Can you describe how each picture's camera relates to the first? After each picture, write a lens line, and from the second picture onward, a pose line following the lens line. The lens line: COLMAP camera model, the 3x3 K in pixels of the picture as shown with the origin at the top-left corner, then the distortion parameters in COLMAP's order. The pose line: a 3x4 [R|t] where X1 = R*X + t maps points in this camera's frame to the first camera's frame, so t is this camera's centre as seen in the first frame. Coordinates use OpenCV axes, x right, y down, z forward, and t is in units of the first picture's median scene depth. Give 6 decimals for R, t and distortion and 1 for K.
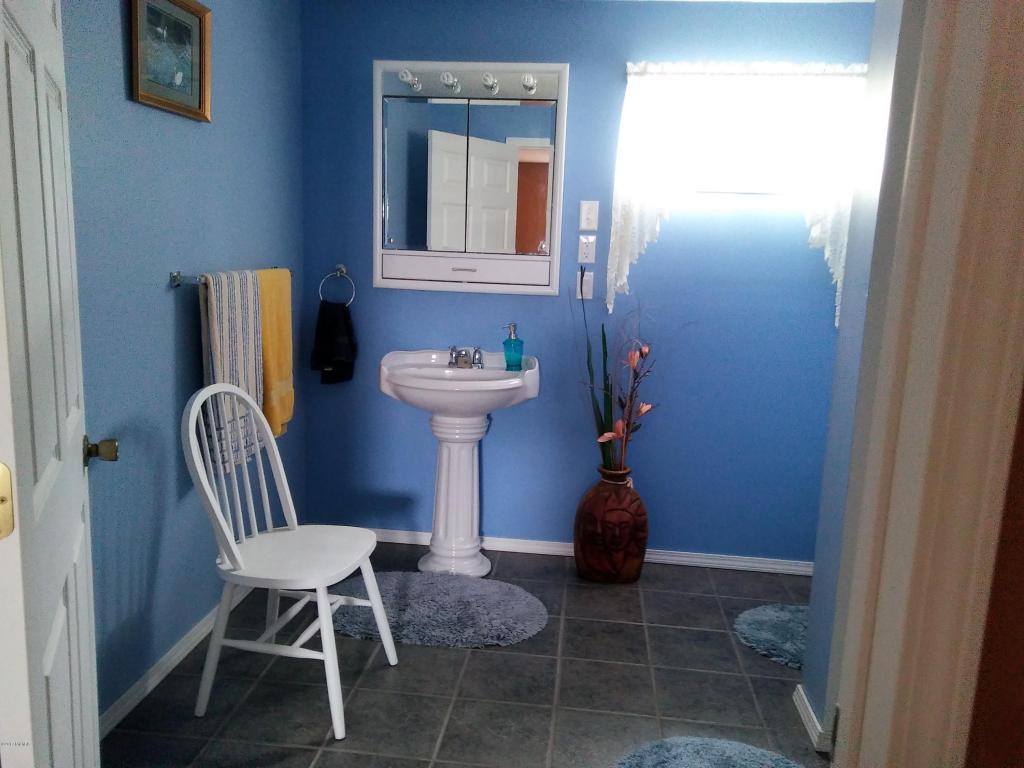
lens RADIAL K [[794.2, 0, 510.4], [0, 794.2, 382.8], [0, 0, 1]] dist [0.044632, -0.047845]
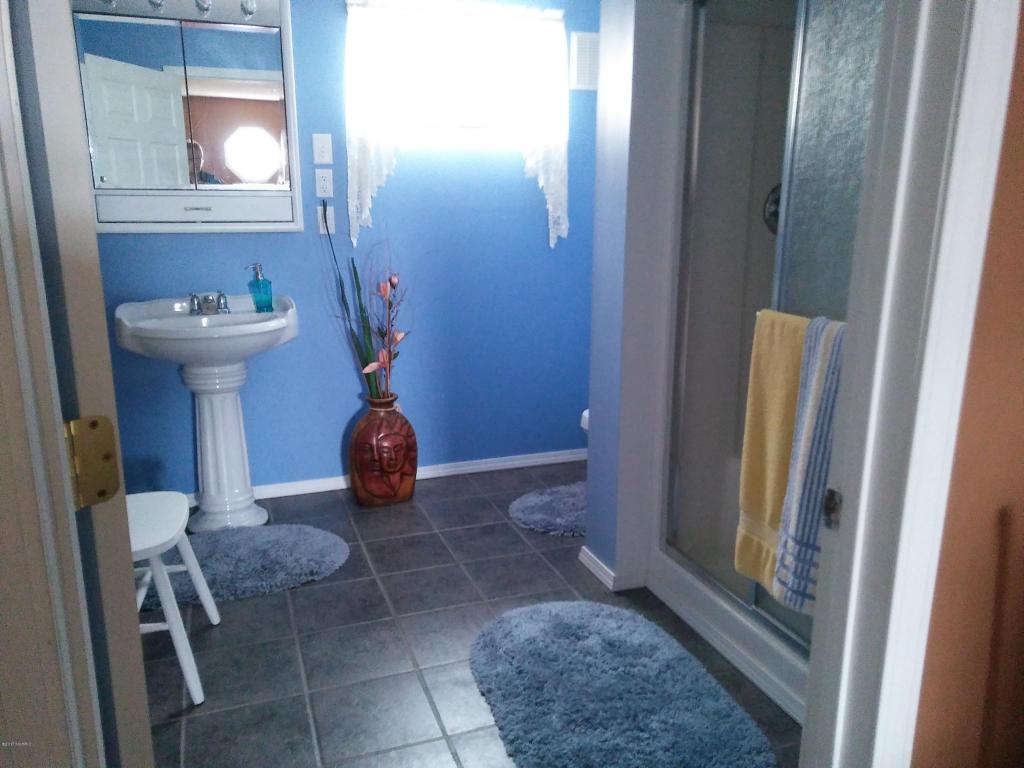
lens RADIAL K [[794.2, 0, 504.6], [0, 794.2, 382.5], [0, 0, 1]] dist [0.044632, -0.047845]
pose [[0.894409, -0.134702, 0.426484, -0.168368], [0.102145, 0.989887, 0.098433, 0.003410], [-0.435430, -0.044476, 0.899123, -0.007256]]
